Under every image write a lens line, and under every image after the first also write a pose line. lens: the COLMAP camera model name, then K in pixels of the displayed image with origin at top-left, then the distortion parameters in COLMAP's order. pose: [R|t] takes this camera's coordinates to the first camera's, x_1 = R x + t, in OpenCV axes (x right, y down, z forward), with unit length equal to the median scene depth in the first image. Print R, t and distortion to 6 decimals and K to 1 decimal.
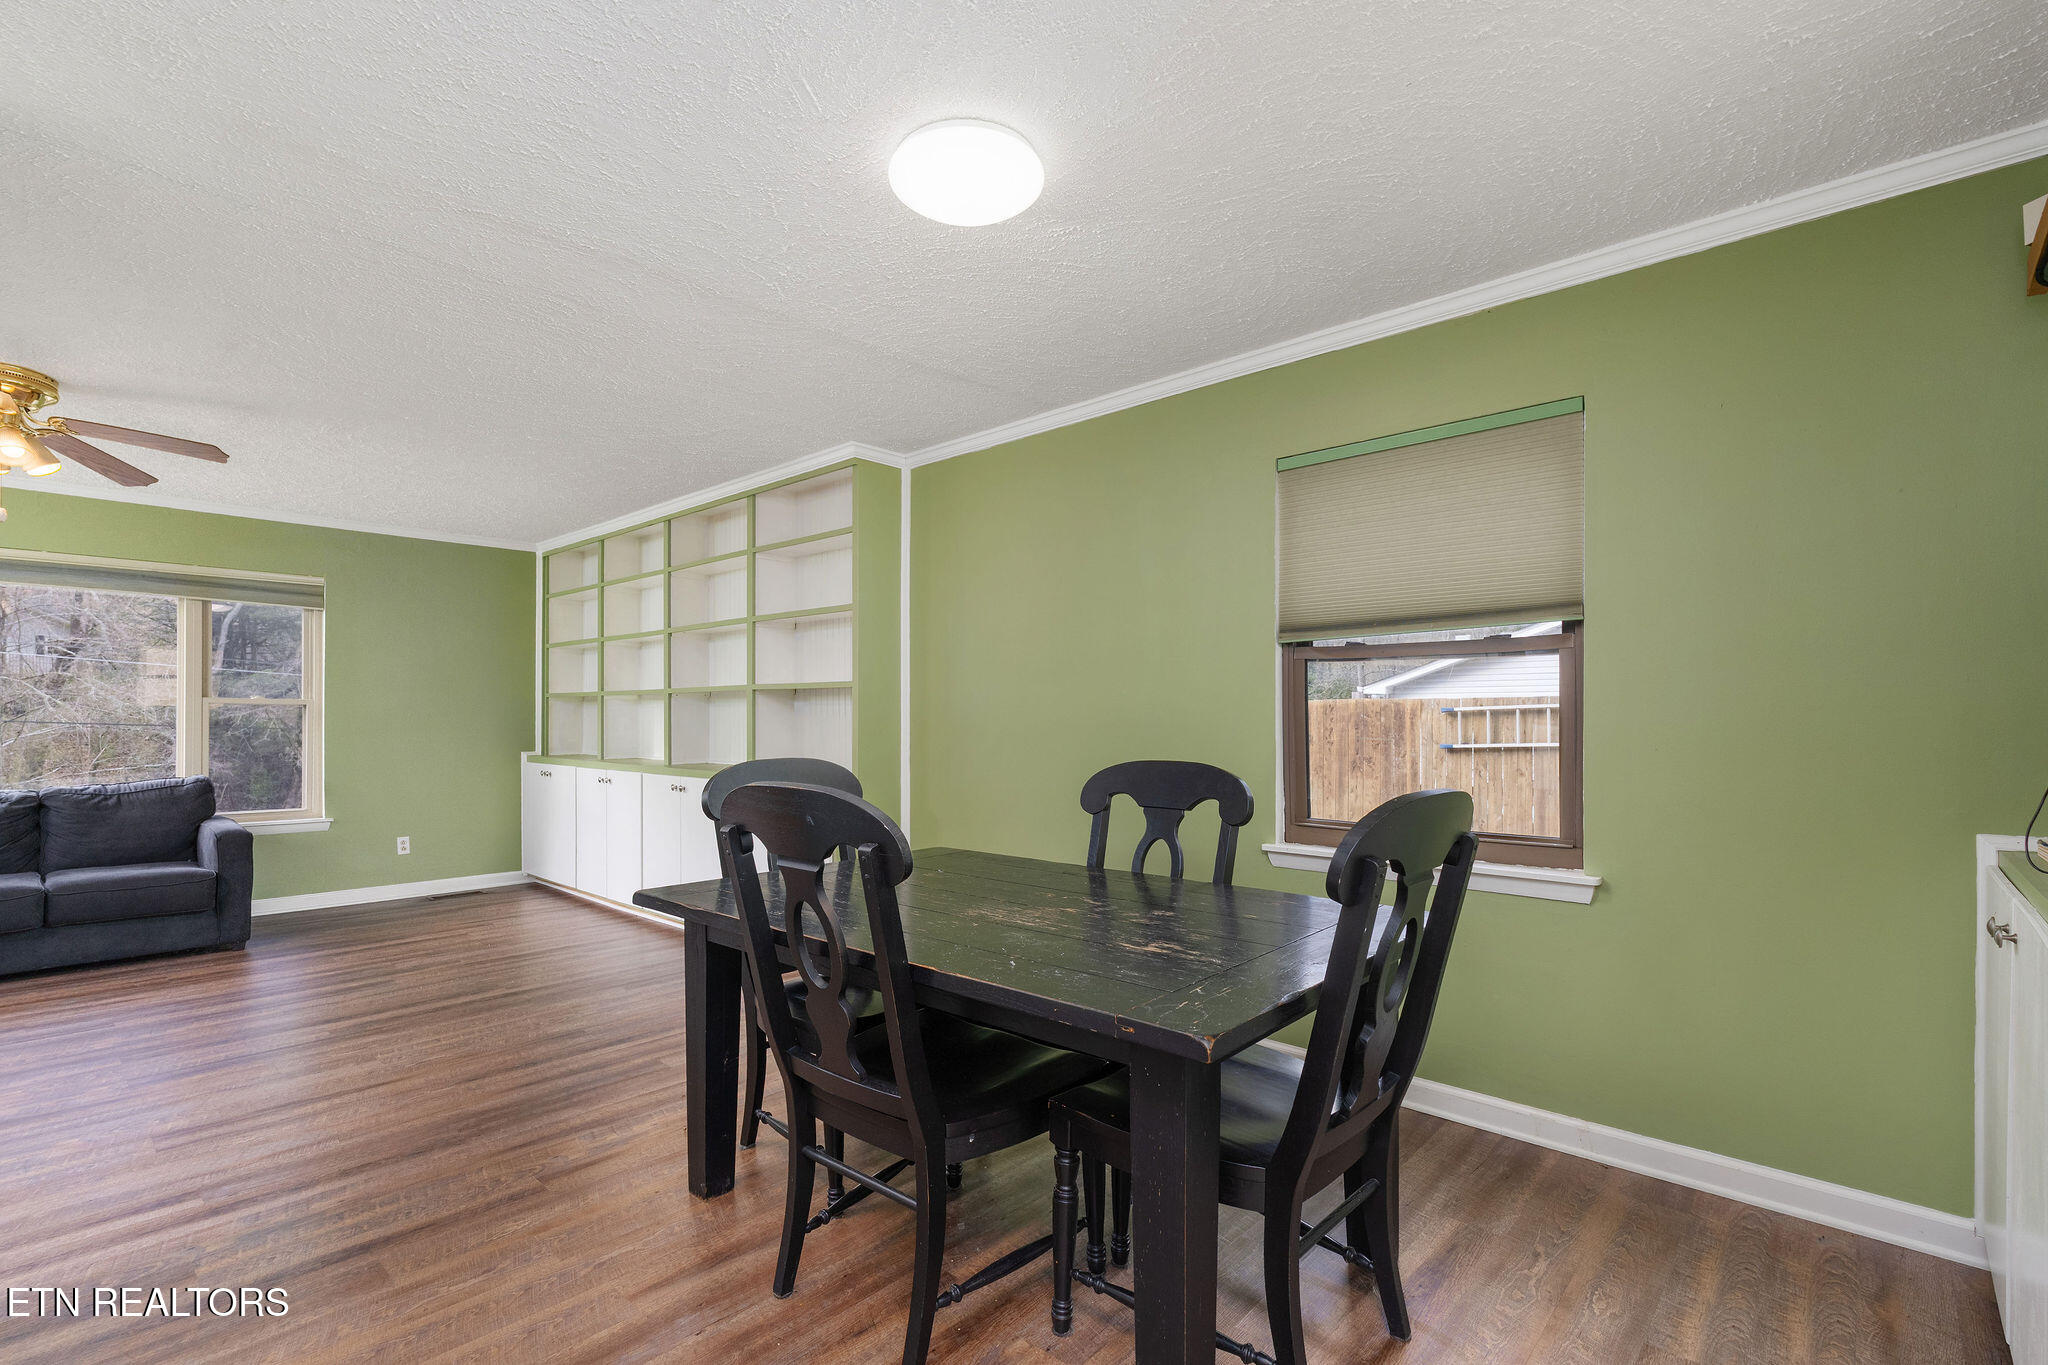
lens RADIAL K [[912.3, 0, 1012.7], [0, 912.3, 738.2], [0, 0, 1]] dist [-0.008115, 0.001912]
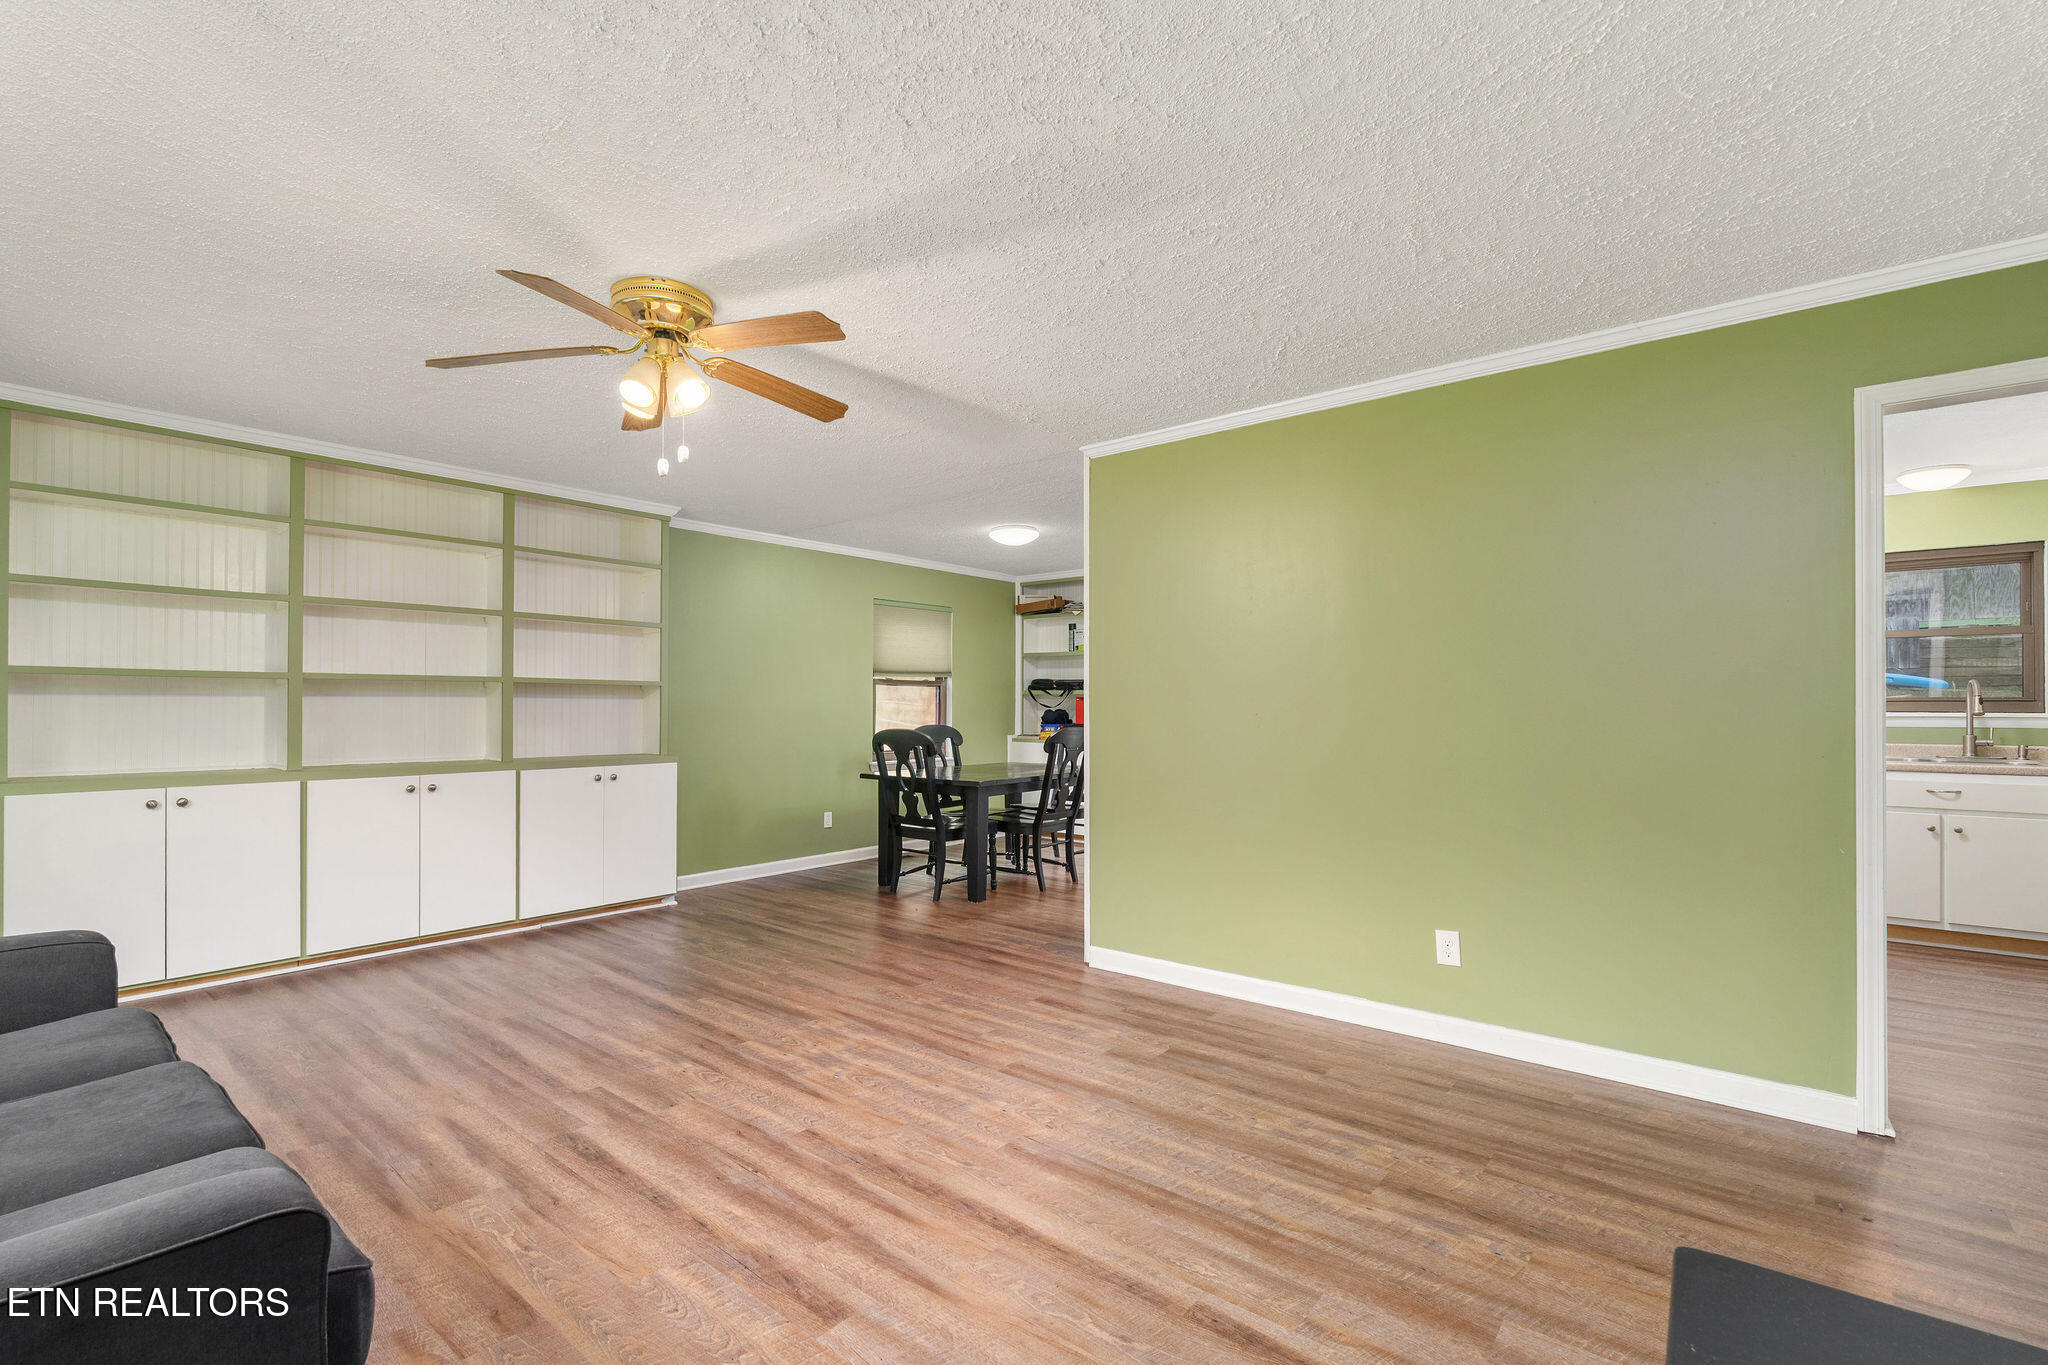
lens RADIAL K [[912.3, 0, 1023.4], [0, 912.3, 713.6], [0, 0, 1]] dist [-0.008115, 0.001912]
pose [[-0.055180, -0.008101, 0.998444, -1.412046], [0.022471, 0.999704, 0.009353, -0.013963], [-0.998224, 0.022952, -0.054982, 0.508103]]
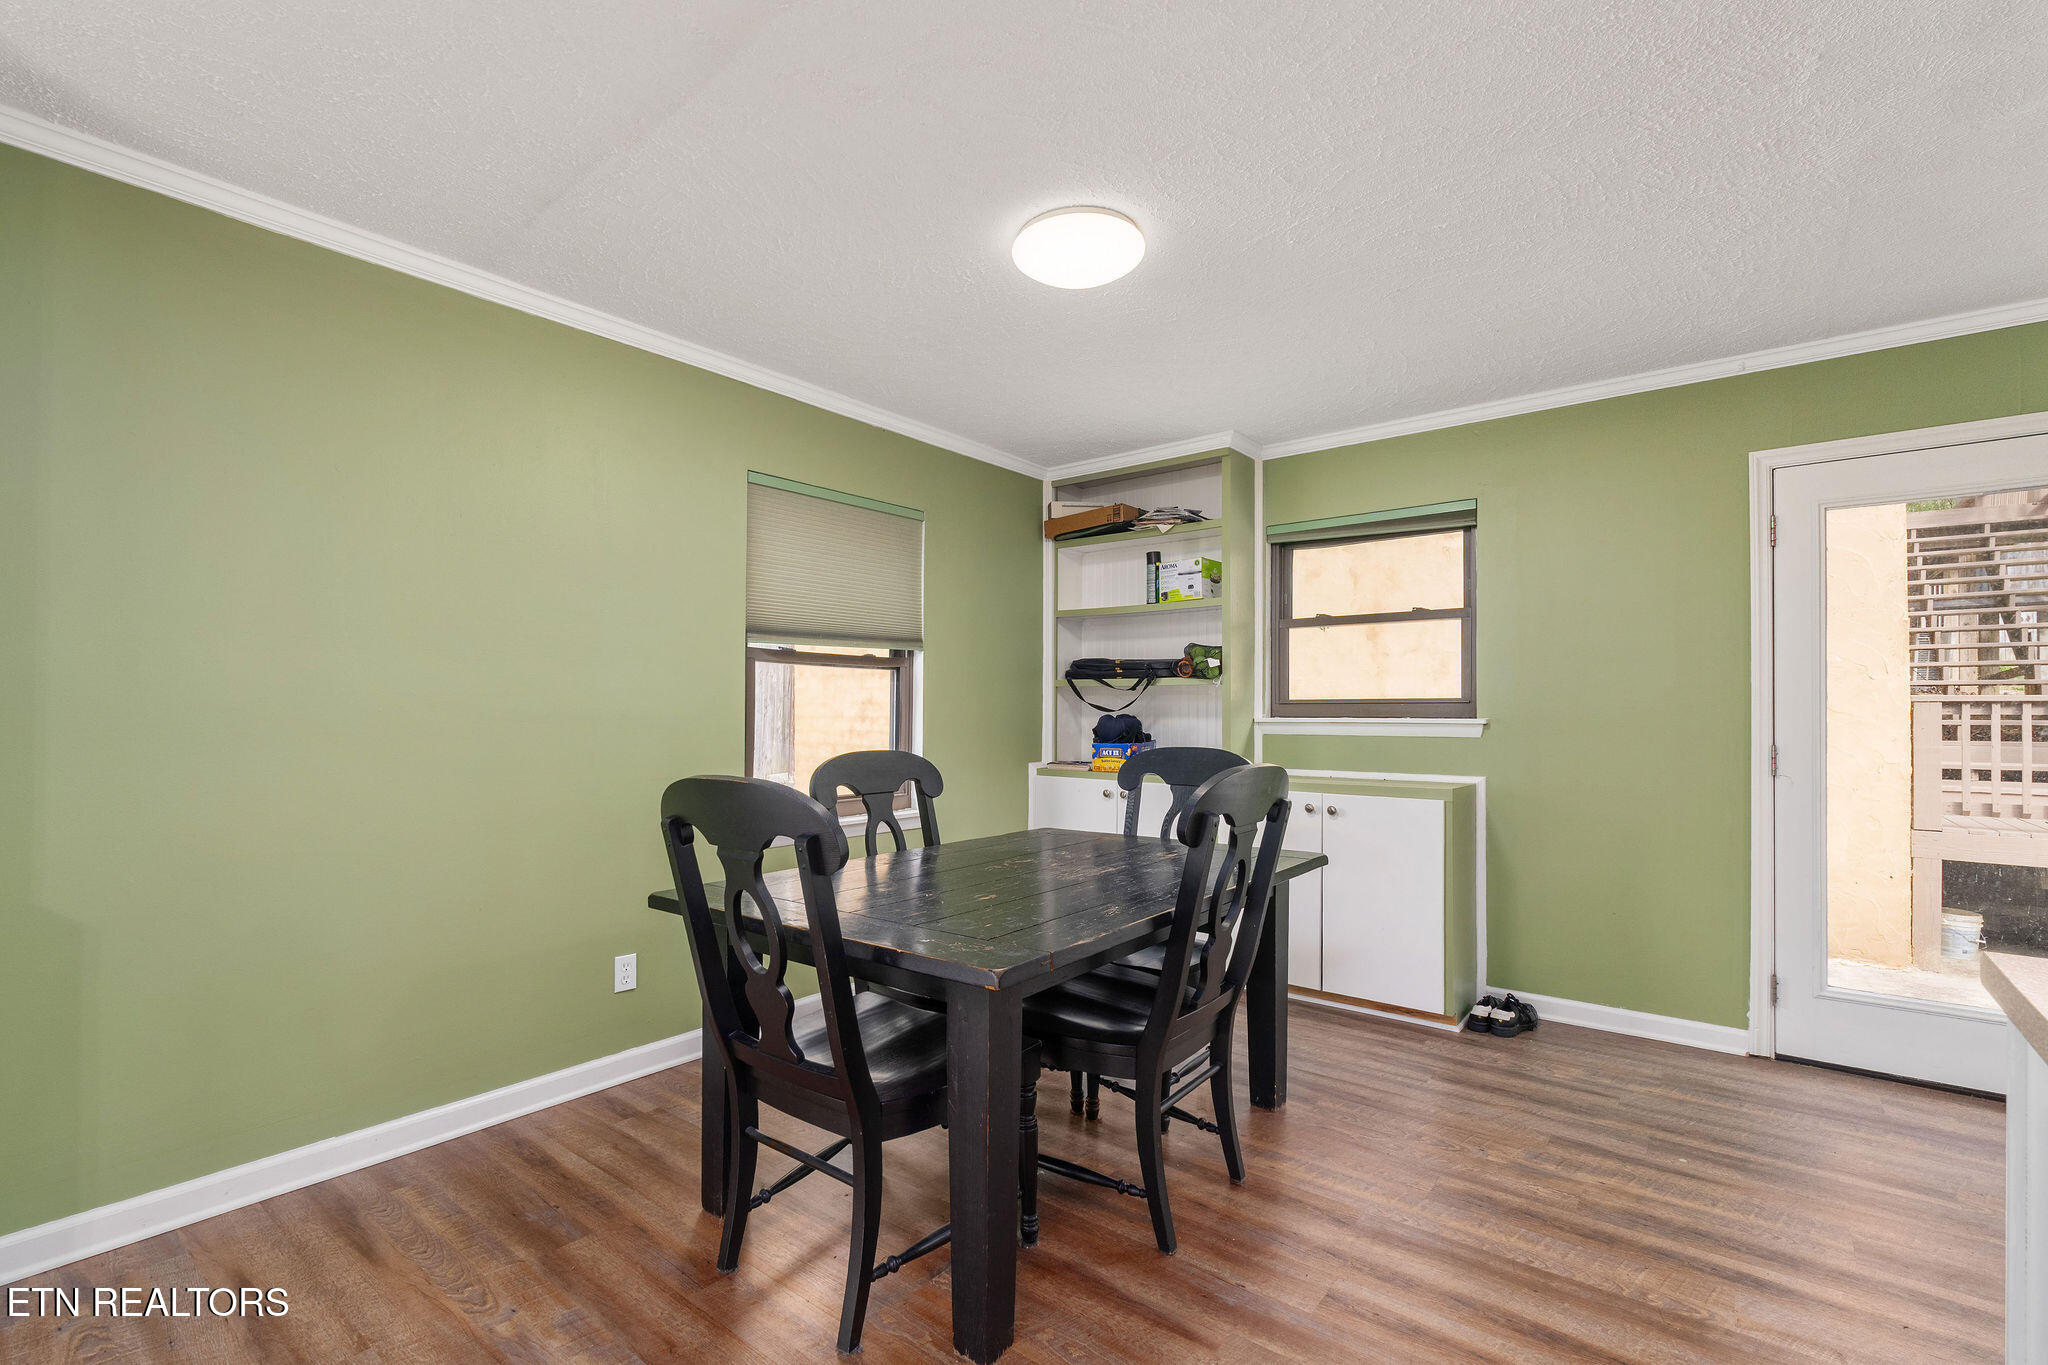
lens RADIAL K [[912.3, 0, 1017.6], [0, 912.3, 701.8], [0, 0, 1]] dist [-0.008115, 0.001912]
pose [[-0.064700, 0.011042, 0.997844, -0.538730], [0.023212, 0.999685, -0.009557, -0.010720], [-0.997635, 0.022543, -0.064936, 0.514216]]
